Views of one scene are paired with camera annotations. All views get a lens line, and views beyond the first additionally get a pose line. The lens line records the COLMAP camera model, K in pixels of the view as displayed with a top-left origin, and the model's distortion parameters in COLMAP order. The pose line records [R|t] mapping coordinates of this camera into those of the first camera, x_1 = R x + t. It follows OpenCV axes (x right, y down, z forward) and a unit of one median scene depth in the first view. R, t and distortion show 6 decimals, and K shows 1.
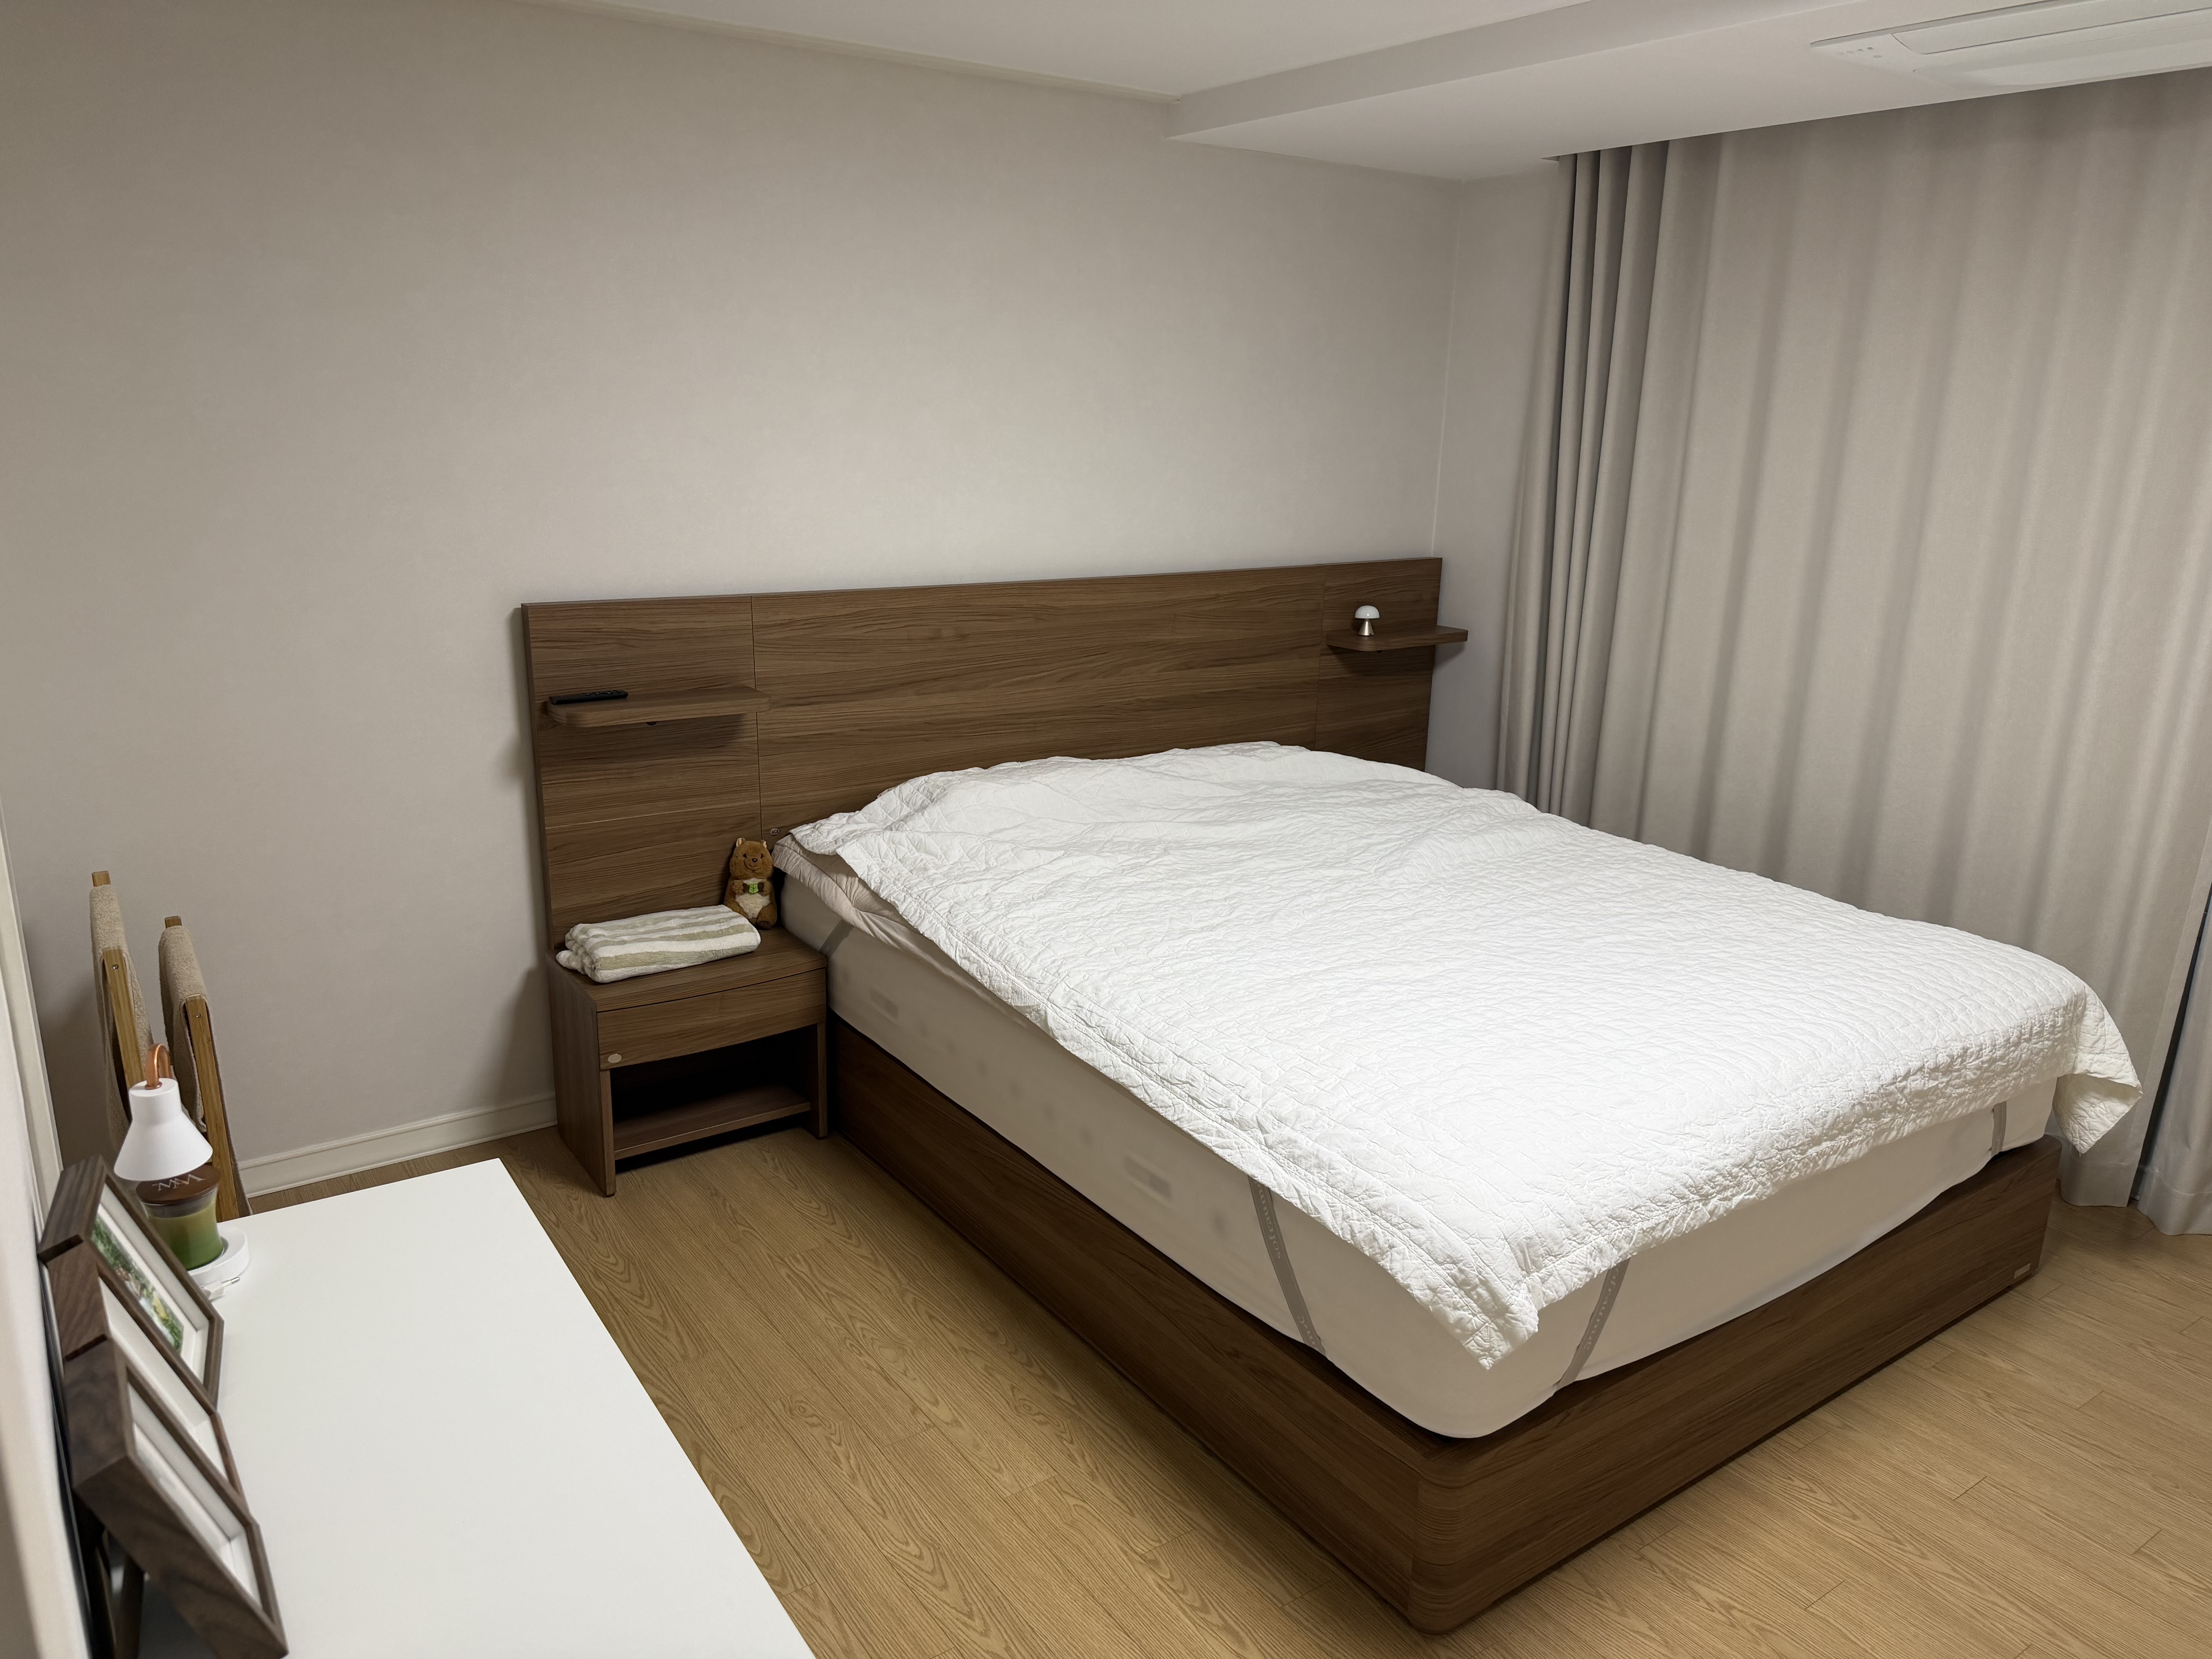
lens RADIAL K [[1641.1, 0, 1106.0], [0, 1641.1, 829.5], [0, 0, 1]] dist [0.086382, -0.147160]
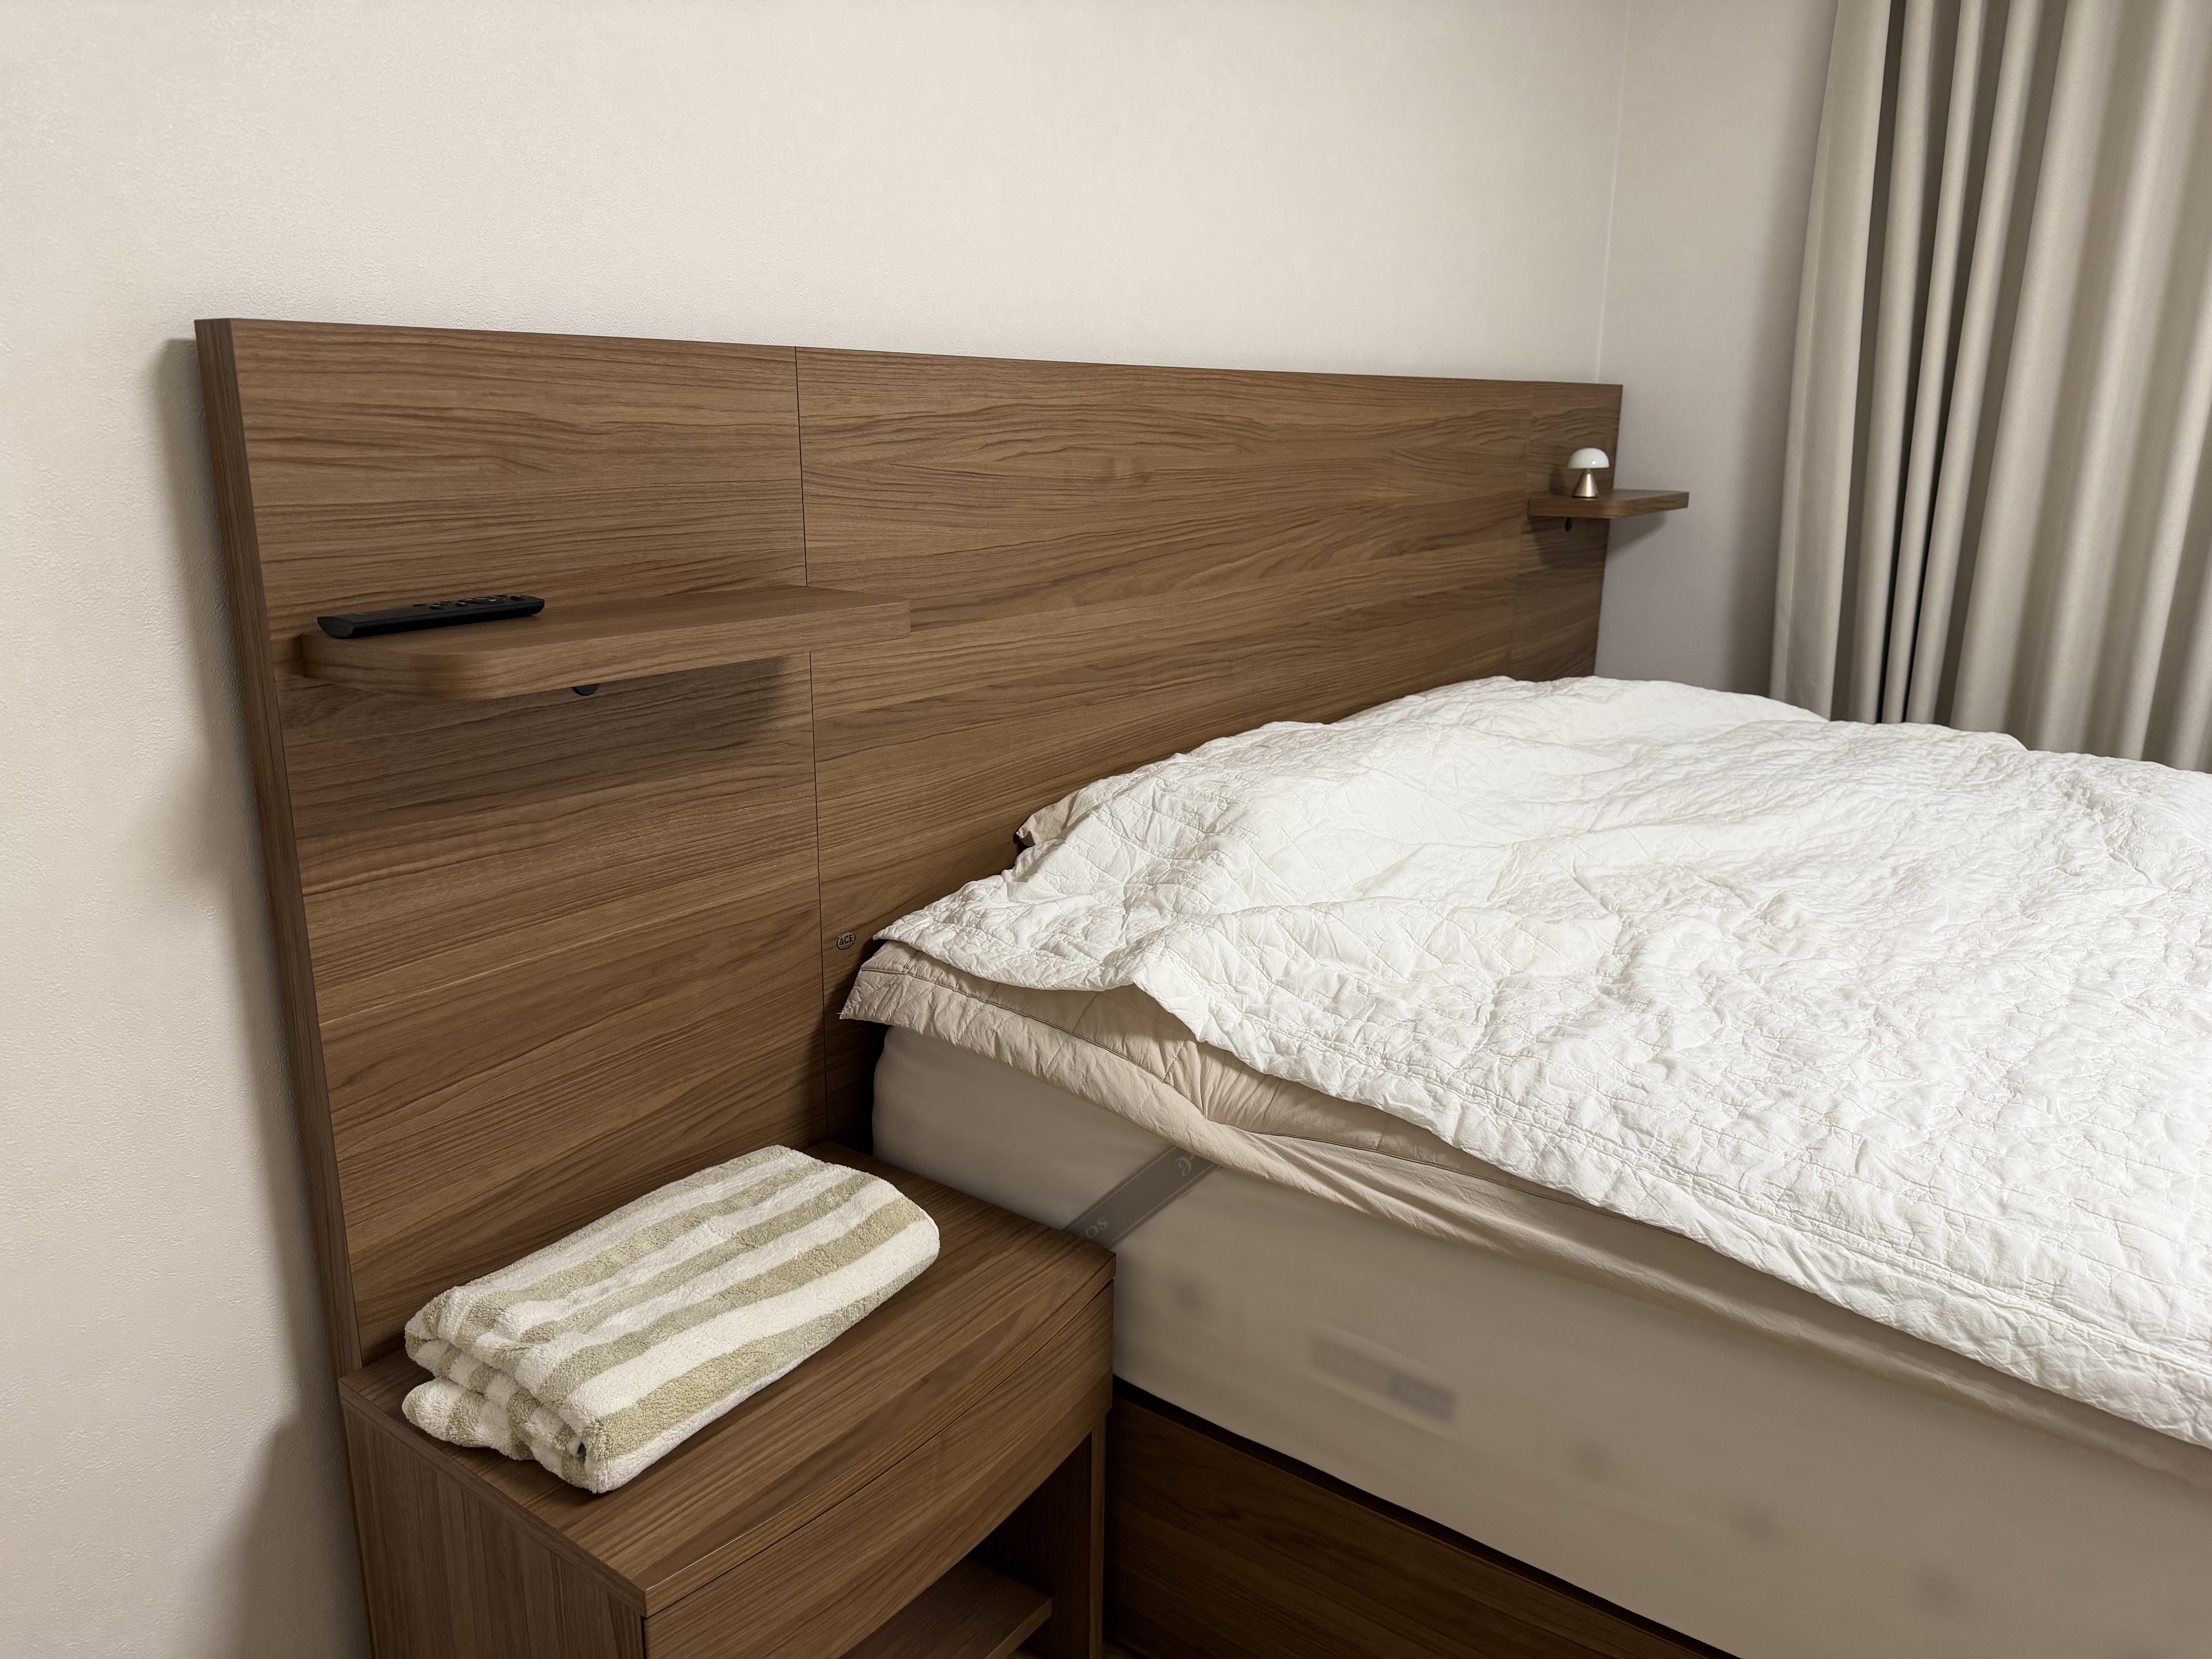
lens RADIAL K [[1641.1, 0, 1106.0], [0, 1641.1, 829.5], [0, 0, 1]] dist [0.086382, -0.147160]
pose [[0.947137, -0.094792, 0.306506, -0.278811], [0.093916, 0.995424, 0.017641, -0.029347], [-0.306776, 0.012078, 0.951705, 0.615747]]
